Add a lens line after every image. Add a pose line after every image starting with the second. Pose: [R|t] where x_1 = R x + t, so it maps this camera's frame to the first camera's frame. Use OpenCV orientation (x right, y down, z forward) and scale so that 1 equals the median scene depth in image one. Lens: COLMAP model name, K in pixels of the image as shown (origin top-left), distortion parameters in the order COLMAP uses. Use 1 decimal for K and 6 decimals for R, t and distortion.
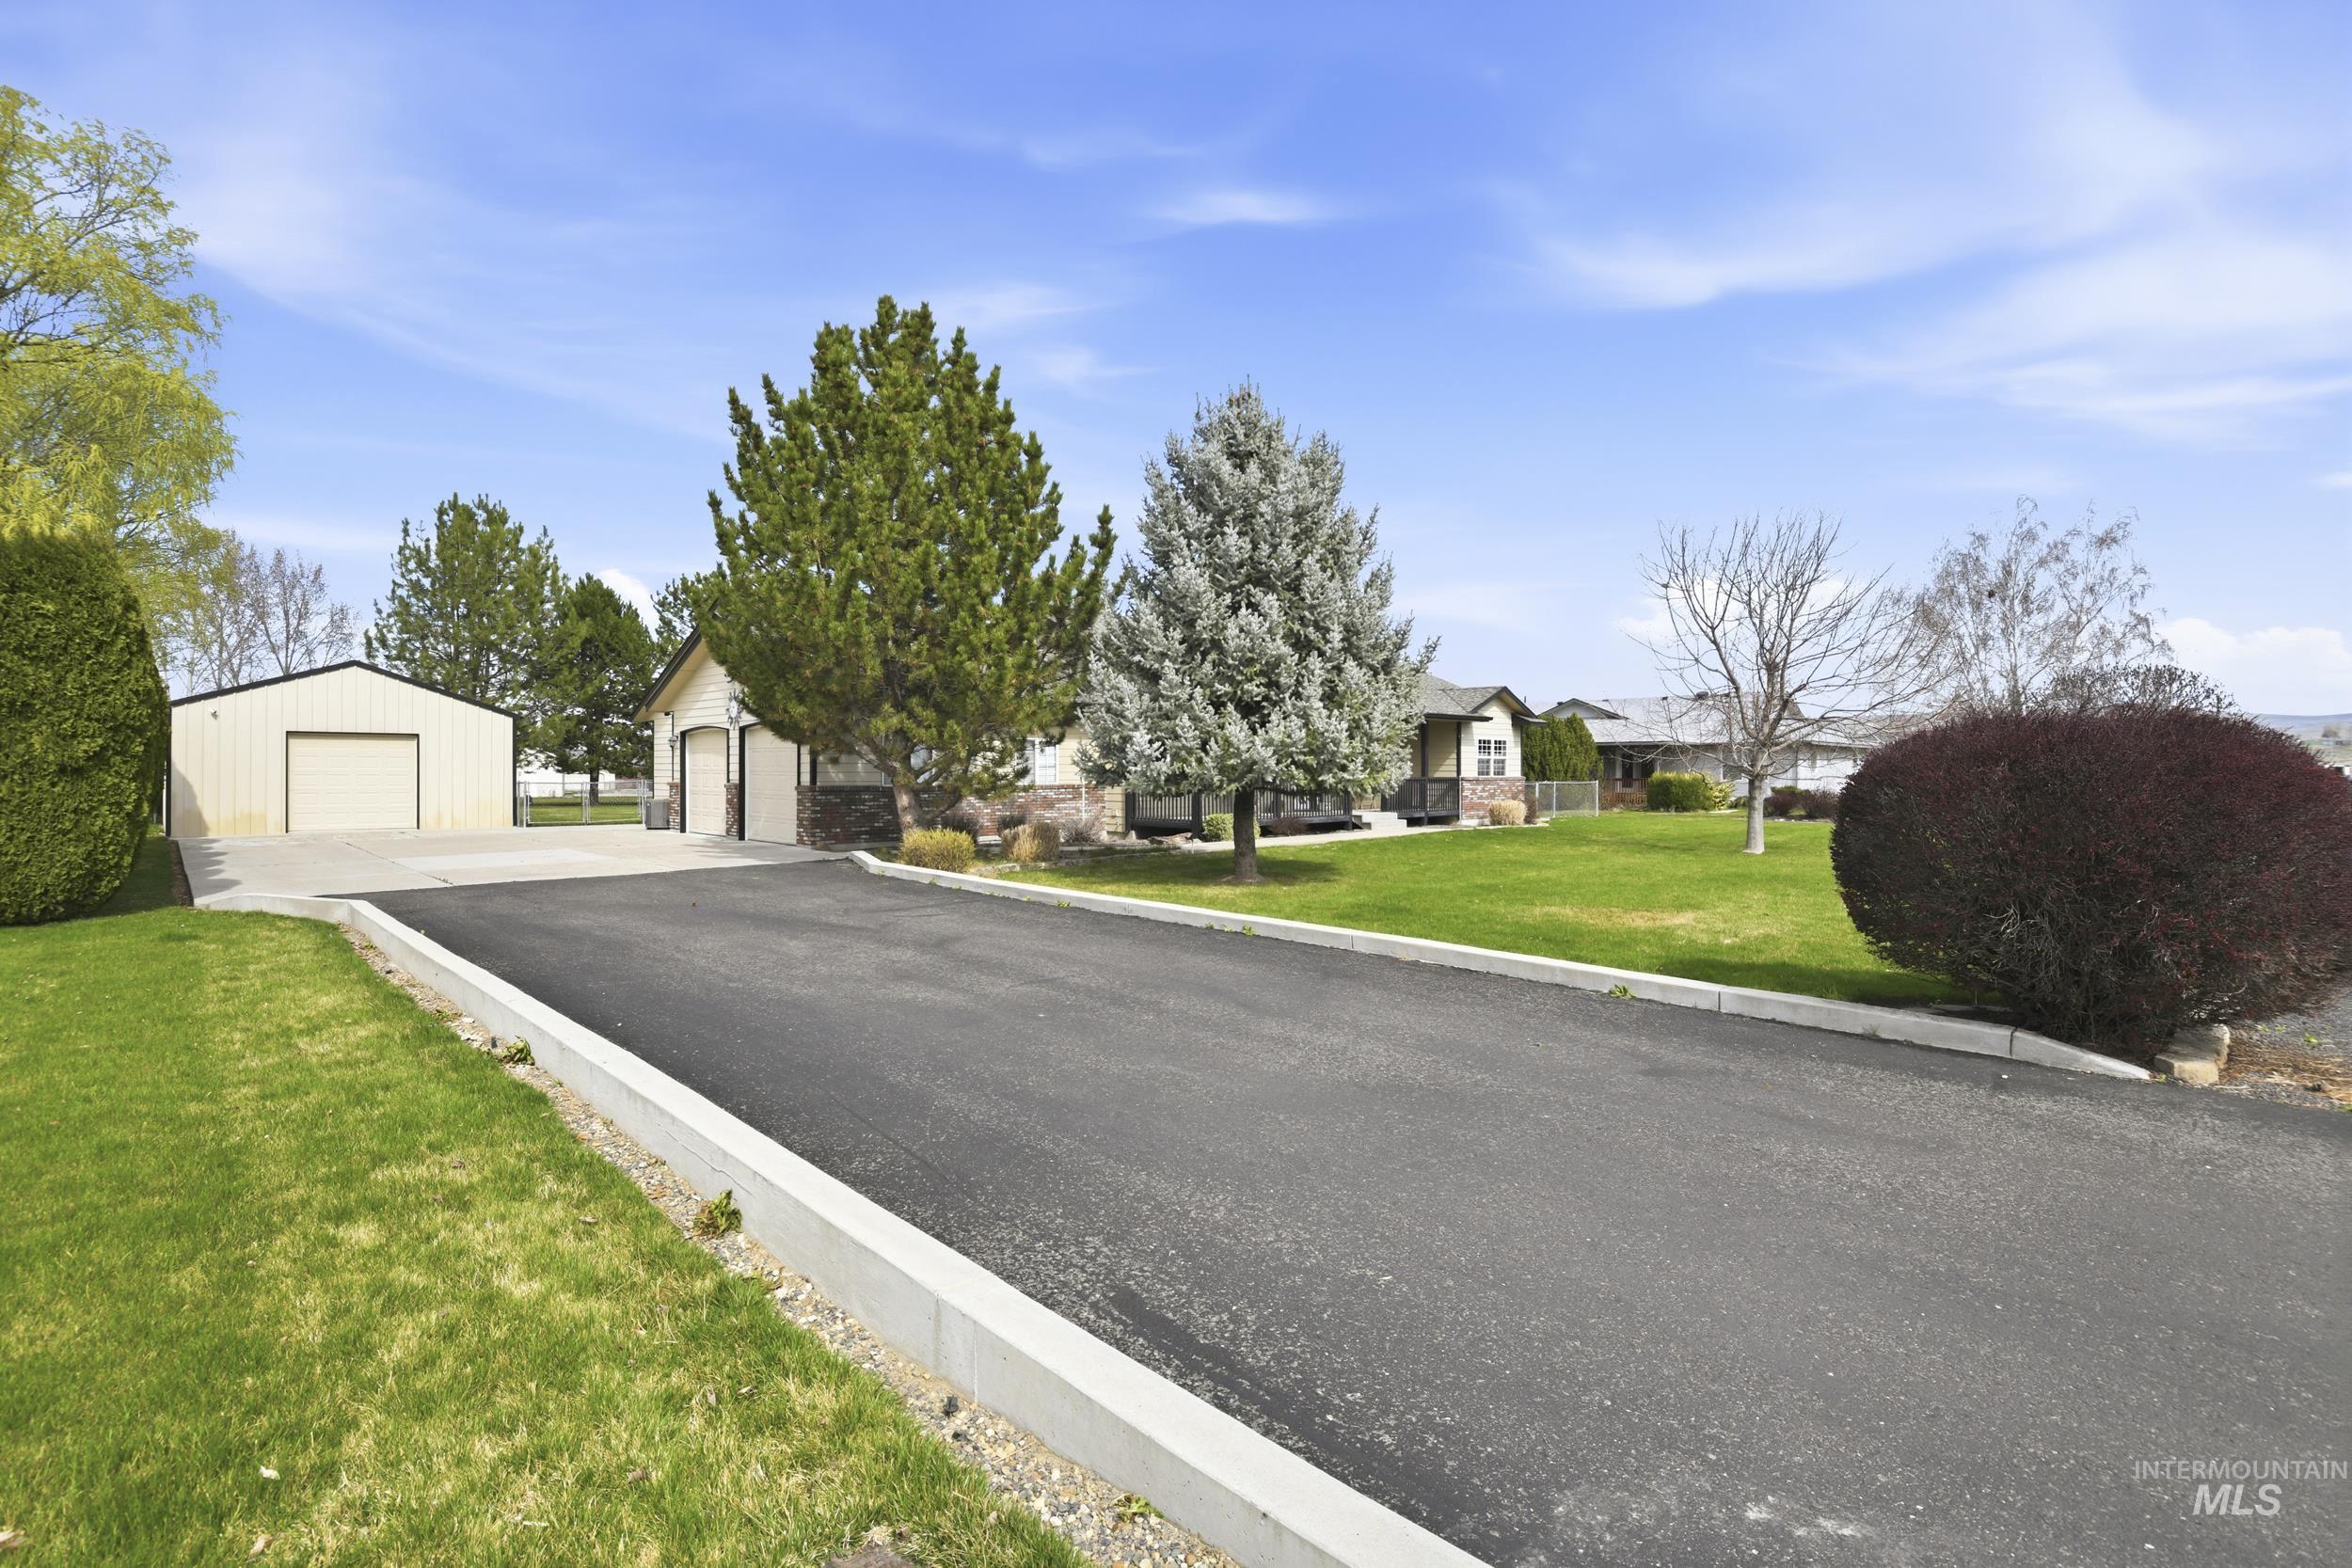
lens RADIAL K [[1058.8, 0, 1177.2], [0, 1058.8, 755.5], [0, 0, 1]] dist [-0.024059, -0.000155]
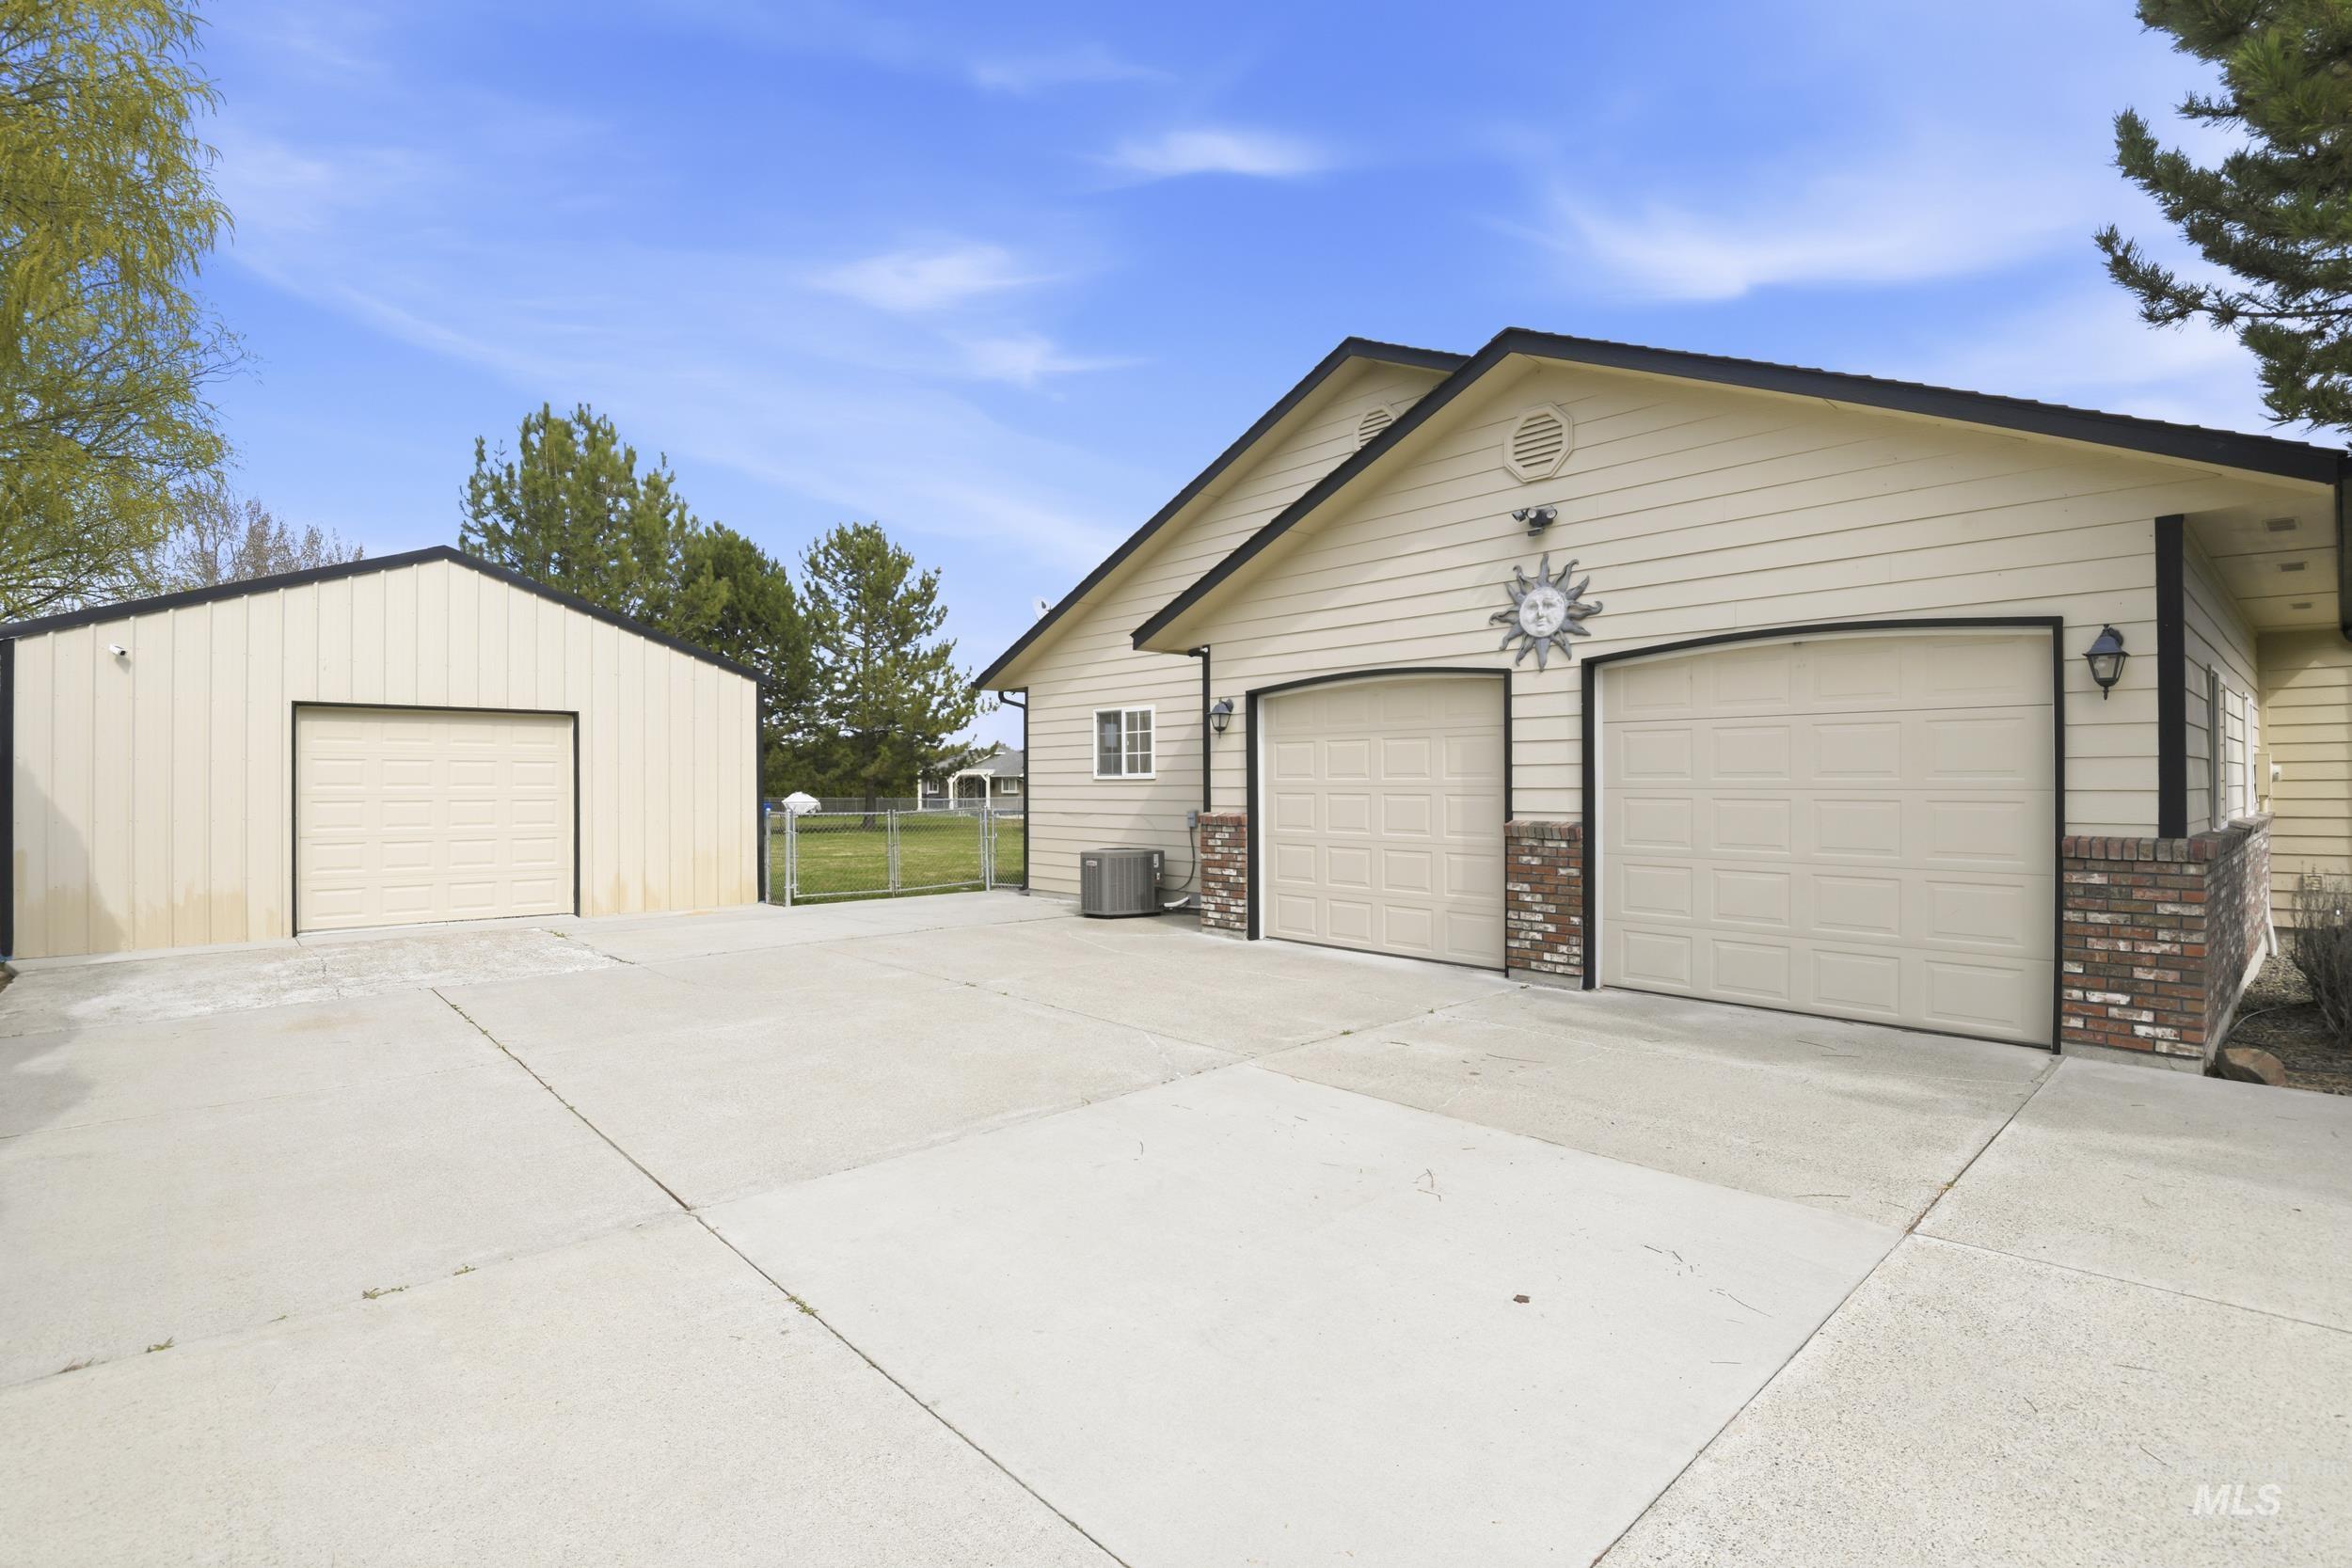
lens RADIAL K [[1066.6, 0, 1176.0], [0, 1066.6, 784.0], [0, 0, 1]] dist [-0.024347, -0.000099]
pose [[0.999497, -0.005223, -0.031280, -0.237593], [0.005637, 0.999897, 0.013162, 0.003803], [0.031208, -0.013332, 0.999424, 0.287807]]
